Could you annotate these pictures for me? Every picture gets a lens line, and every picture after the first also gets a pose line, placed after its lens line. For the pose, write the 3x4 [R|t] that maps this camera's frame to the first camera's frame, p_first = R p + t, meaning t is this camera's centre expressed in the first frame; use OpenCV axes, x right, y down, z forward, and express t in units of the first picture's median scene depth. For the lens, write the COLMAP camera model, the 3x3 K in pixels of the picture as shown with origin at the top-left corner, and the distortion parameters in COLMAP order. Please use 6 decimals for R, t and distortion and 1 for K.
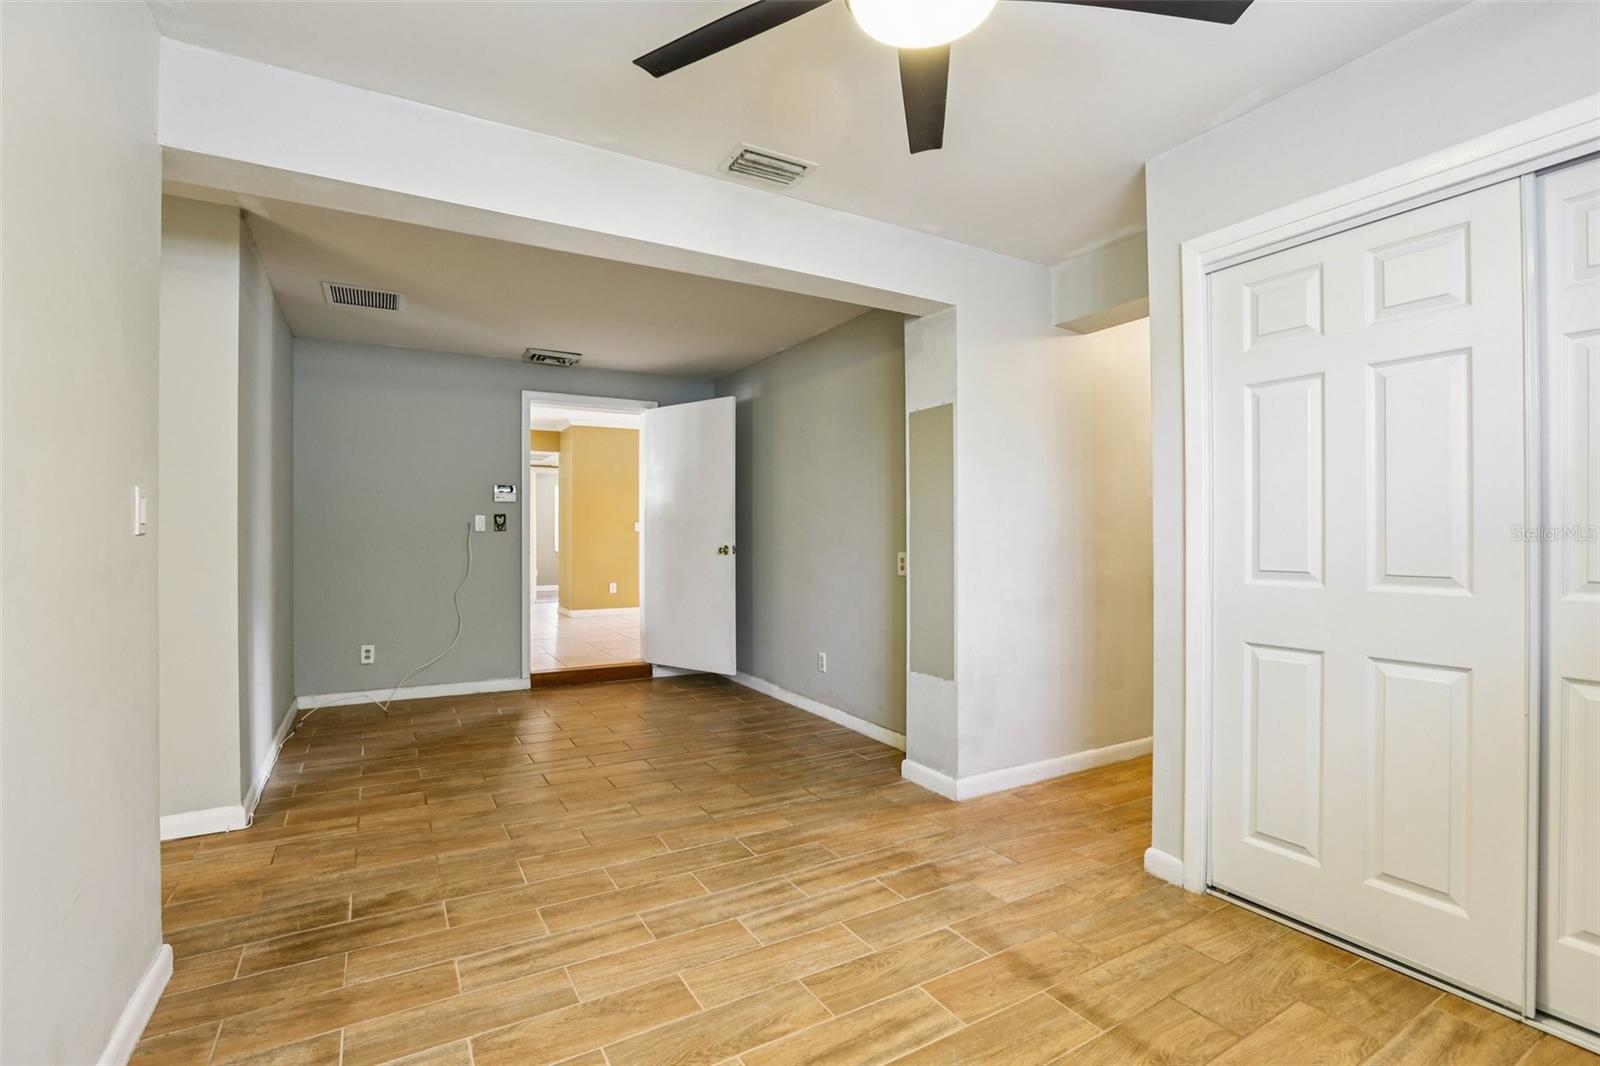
lens RADIAL K [[730.5, 0, 798.8], [0, 730.5, 531.7], [0, 0, 1]] dist [0.000458, 0.000023]
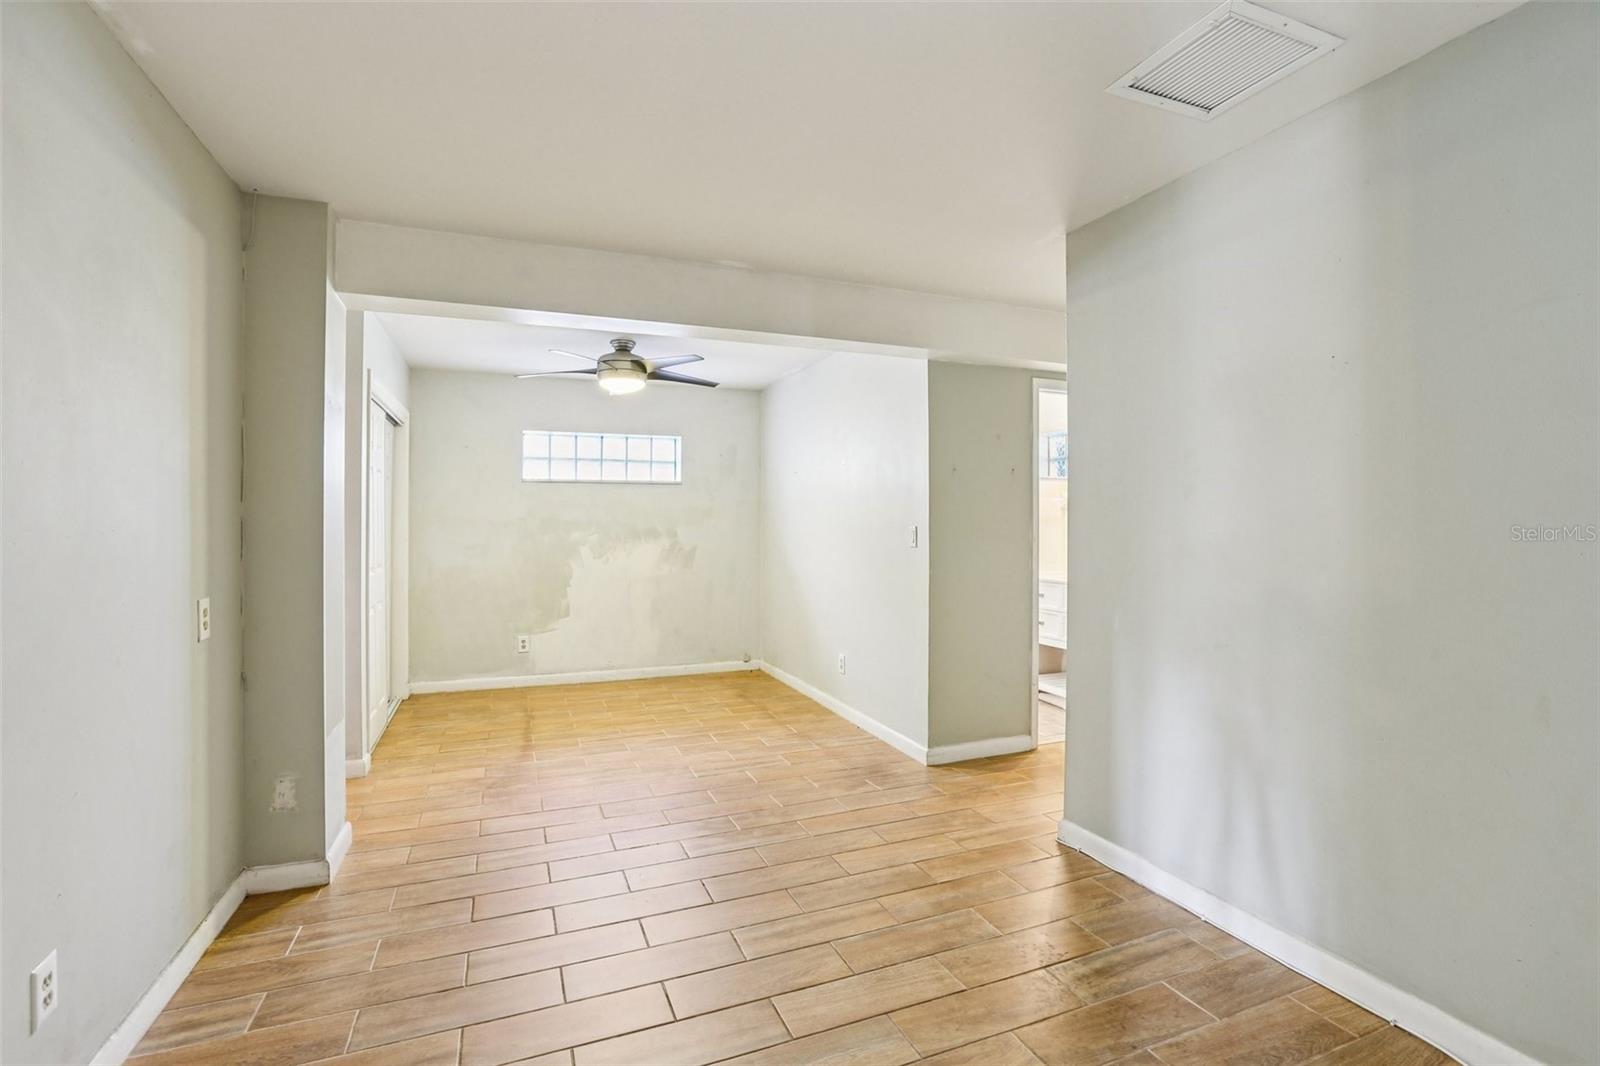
lens RADIAL K [[730.5, 0, 800.7], [0, 730.5, 529.9], [0, 0, 1]] dist [0.000458, 0.000023]
pose [[-0.990024, 0.007613, 0.140696, -0.741313], [0.007484, 0.999971, -0.001441, -0.037833], [-0.140703, -0.000373, -0.990052, 2.792164]]
